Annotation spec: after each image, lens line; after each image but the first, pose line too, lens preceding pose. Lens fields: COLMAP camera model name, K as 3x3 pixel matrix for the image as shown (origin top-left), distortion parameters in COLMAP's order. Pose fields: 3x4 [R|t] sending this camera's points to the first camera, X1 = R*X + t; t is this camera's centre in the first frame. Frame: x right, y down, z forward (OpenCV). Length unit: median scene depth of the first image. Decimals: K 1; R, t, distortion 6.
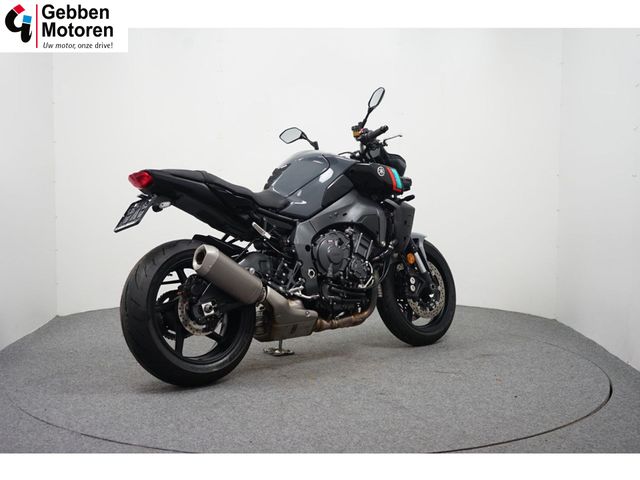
lens RADIAL K [[881.3, 0, 320.0], [0, 881.3, 240.0], [0, 0, 1]] dist [-0.013095, -0.004520]
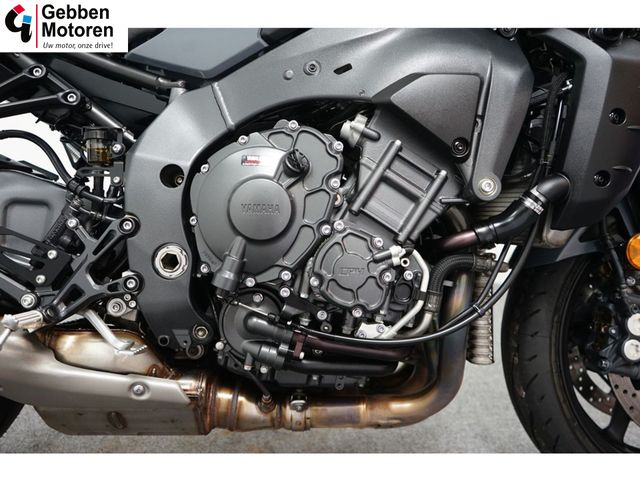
lens RADIAL K [[517.5, 0, 320.0], [0, 517.5, 240.0], [0, 0, 1]] dist [-0.011729, -0.004712]
pose [[0.796448, 0.149591, -0.585913, 0.129958], [-0.078792, 0.986331, 0.144719, 0.001418], [0.599552, -0.069096, 0.797347, 0.887776]]
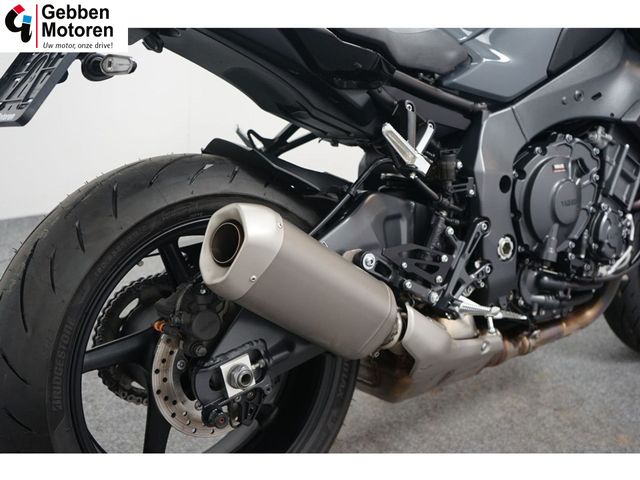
lens RADIAL K [[822.0, 0, 320.0], [0, 822.0, 240.0], [0, 0, 1]] dist [-0.007378, -0.022457]
pose [[0.995589, 0.092719, -0.014348, -0.087075], [-0.085587, 0.960166, 0.265999, -0.056067], [0.038440, -0.263598, 0.963866, 0.640517]]
